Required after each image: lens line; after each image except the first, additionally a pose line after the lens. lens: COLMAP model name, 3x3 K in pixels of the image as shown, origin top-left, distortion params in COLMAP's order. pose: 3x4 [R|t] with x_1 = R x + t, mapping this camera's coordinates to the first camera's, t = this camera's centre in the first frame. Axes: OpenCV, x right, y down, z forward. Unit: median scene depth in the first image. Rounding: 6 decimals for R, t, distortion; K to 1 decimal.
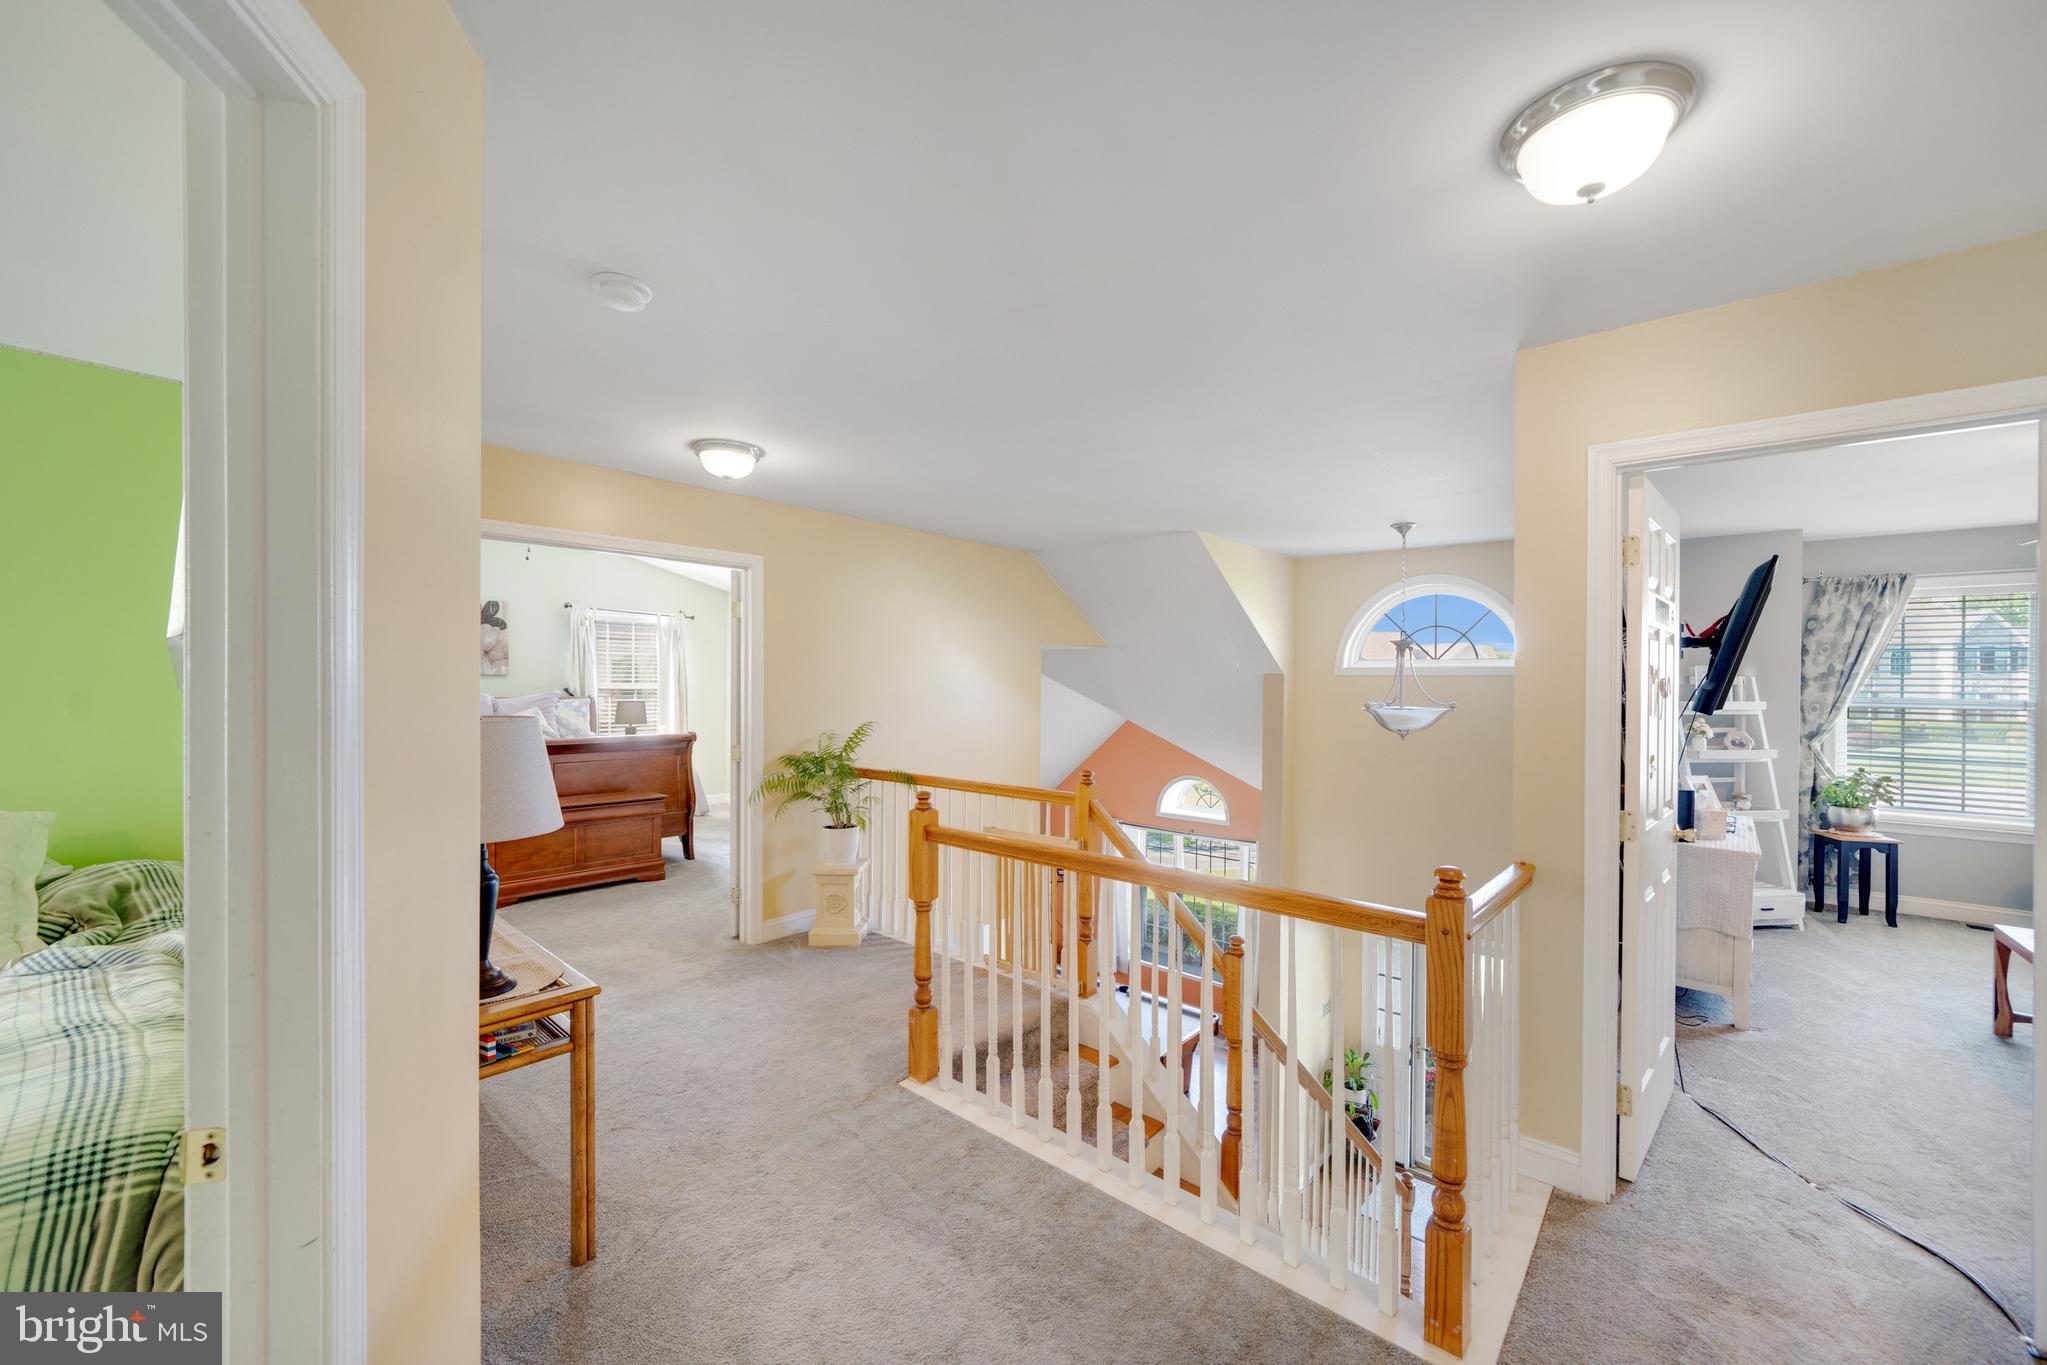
lens RADIAL K [[789.2, 0, 1033.3], [0, 789.2, 678.7], [0, 0, 1]] dist [0.003481, 0.000217]
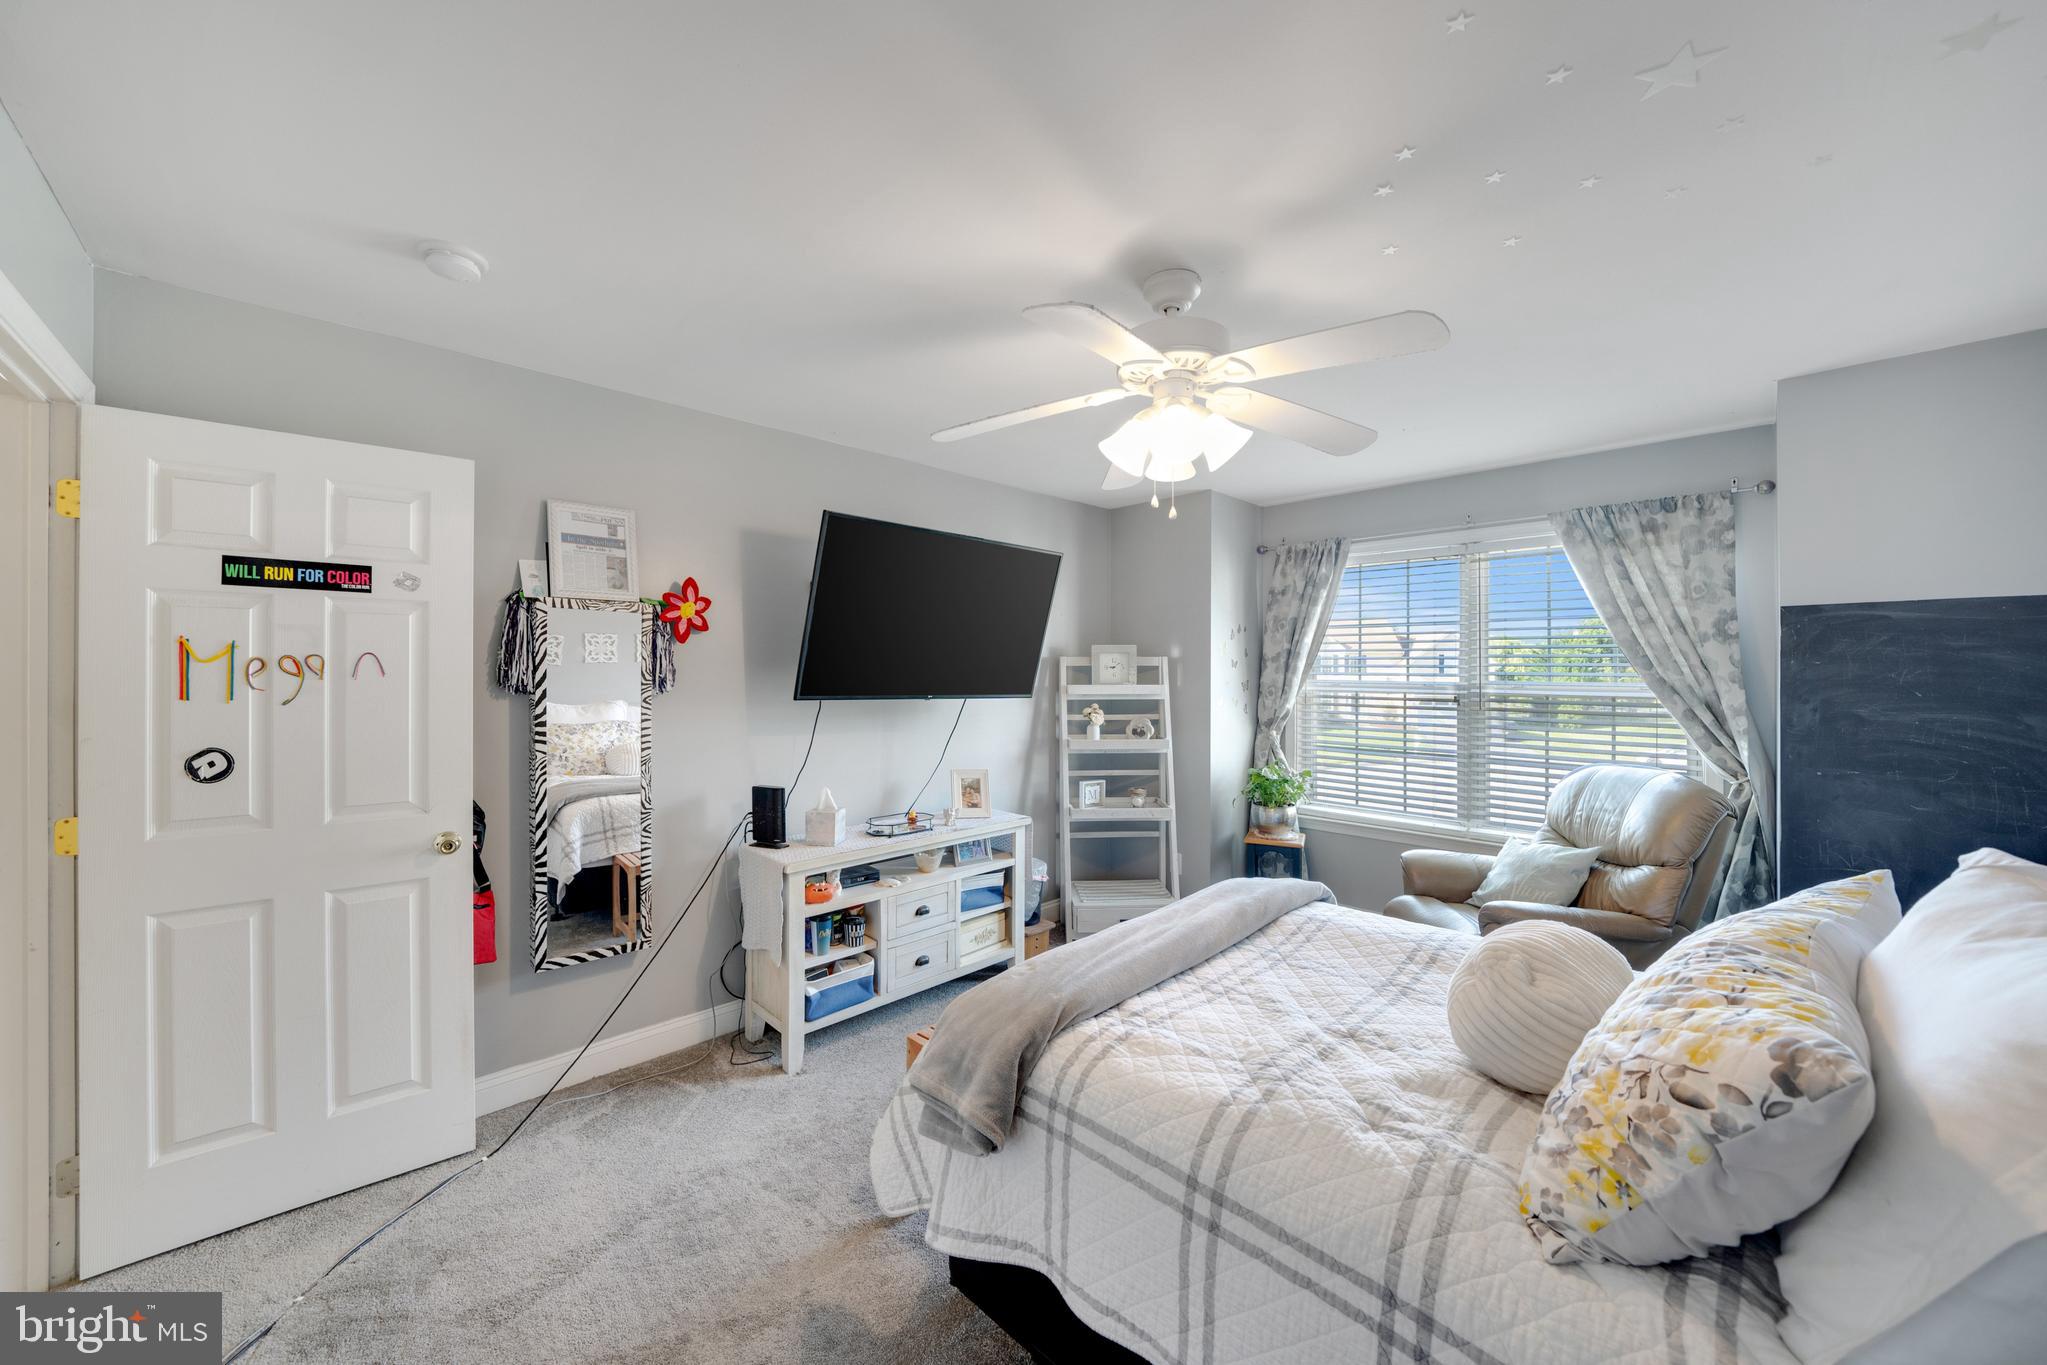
lens RADIAL K [[745.8, 0, 1036.8], [0, 745.8, 665.7], [0, 0, 1]] dist [-0.014333, 0.000252]
pose [[0.998301, -0.002092, -0.058226, 0.808873], [0.002094, 0.999998, -0.000042, 0.007207], [0.058226, -0.000080, 0.998303, 0.157020]]
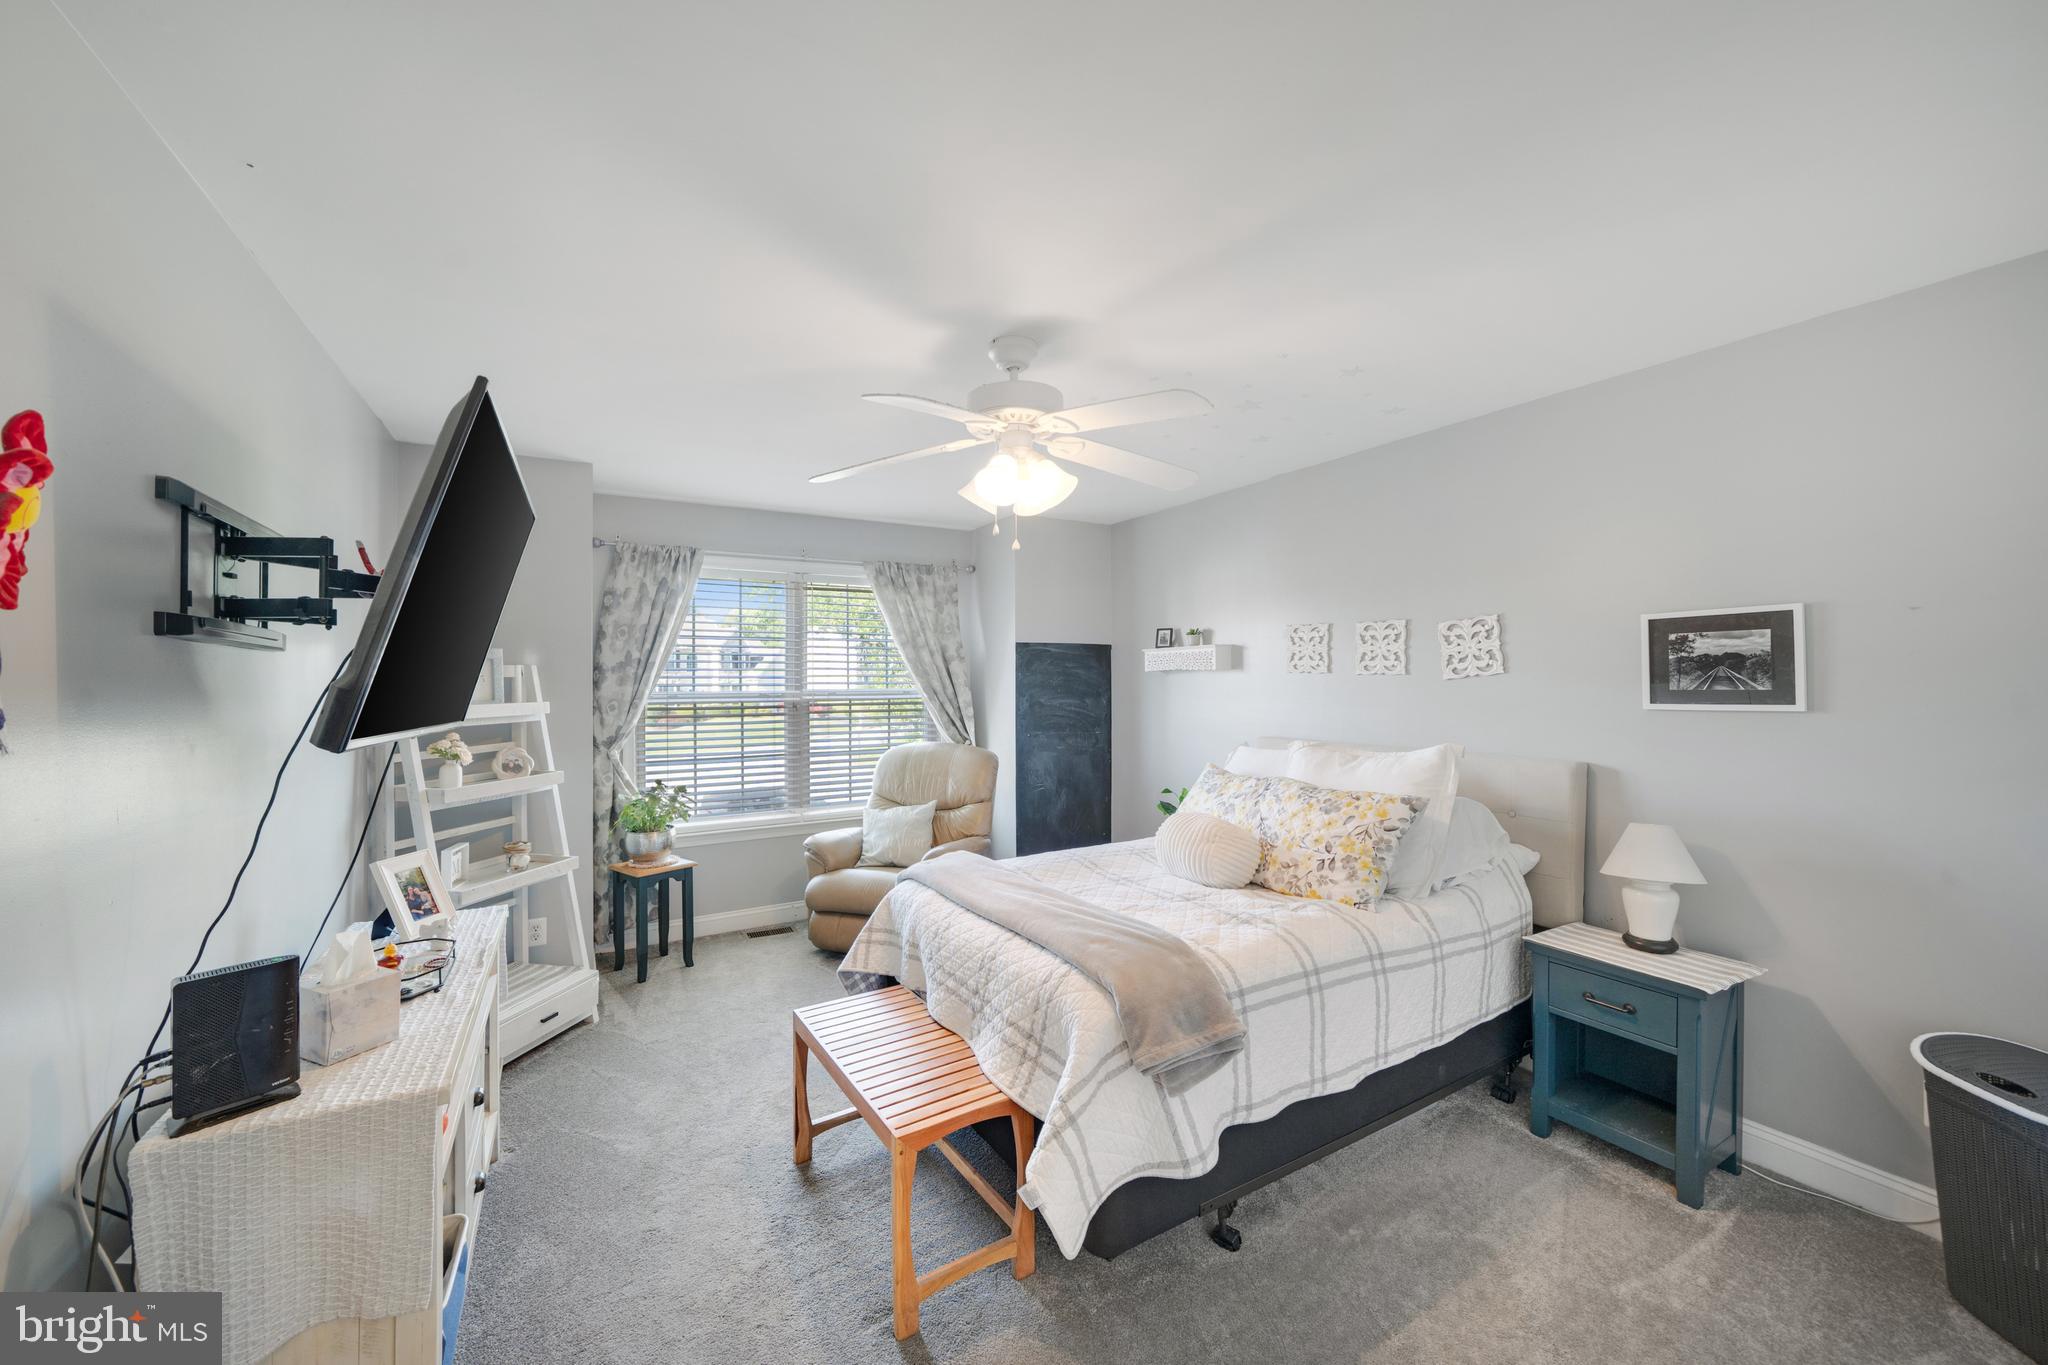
lens RADIAL K [[746.2, 0, 1028.0], [0, 746.2, 690.1], [0, 0, 1]] dist [-0.014333, 0.000252]
pose [[0.311427, -0.020939, 0.950039, 0.434405], [0.001787, 0.999768, 0.021449, 0.005804], [-0.950269, -0.004982, 0.311392, 0.397001]]
